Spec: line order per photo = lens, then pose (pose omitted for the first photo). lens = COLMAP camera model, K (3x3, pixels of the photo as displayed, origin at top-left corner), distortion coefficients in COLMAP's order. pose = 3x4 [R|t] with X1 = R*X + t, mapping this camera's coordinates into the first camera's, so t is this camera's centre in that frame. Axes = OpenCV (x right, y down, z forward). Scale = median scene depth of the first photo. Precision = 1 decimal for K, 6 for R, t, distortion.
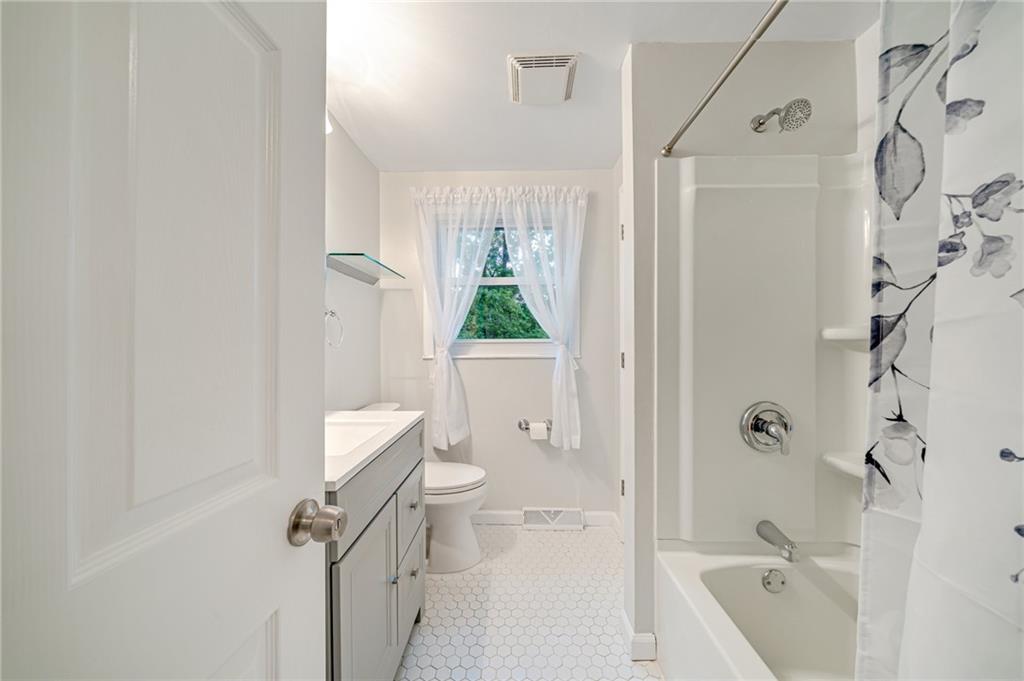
lens RADIAL K [[353.8, 0, 509.9], [0, 353.8, 343.4], [0, 0, 1]] dist [-0.000676, -0.000039]
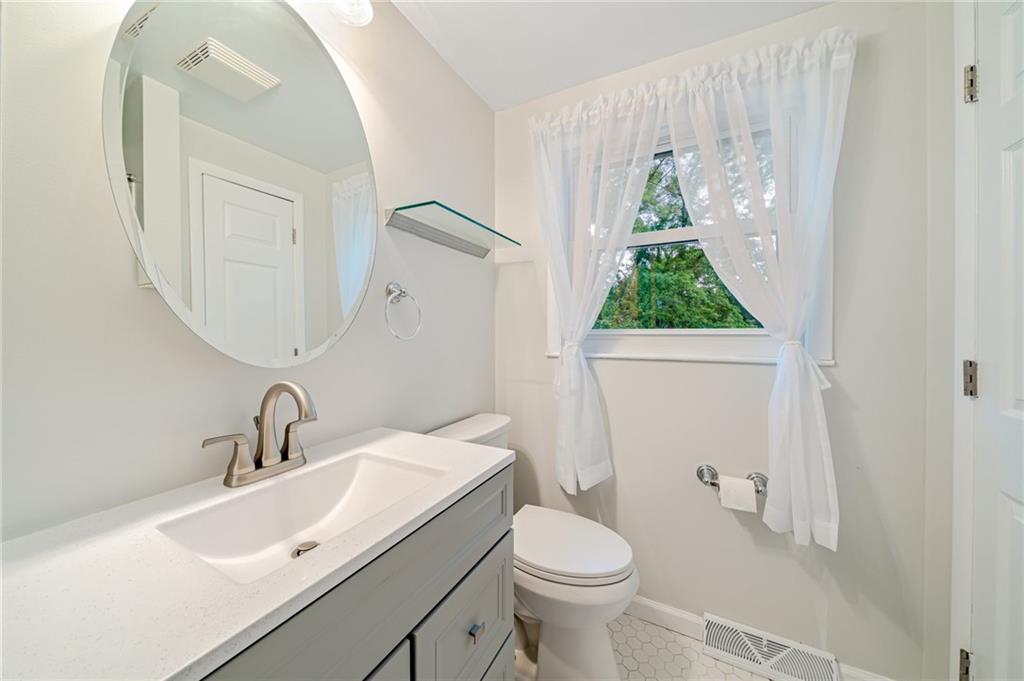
lens RADIAL K [[356.8, 0, 502.2], [0, 356.8, 332.8], [0, 0, 1]] dist [-0.006037, -0.000145]
pose [[0.884724, 0.005768, -0.466080, 0.011736], [-0.006826, 0.999977, -0.000582, -0.003409], [0.466065, 0.003696, 0.884743, 0.329308]]
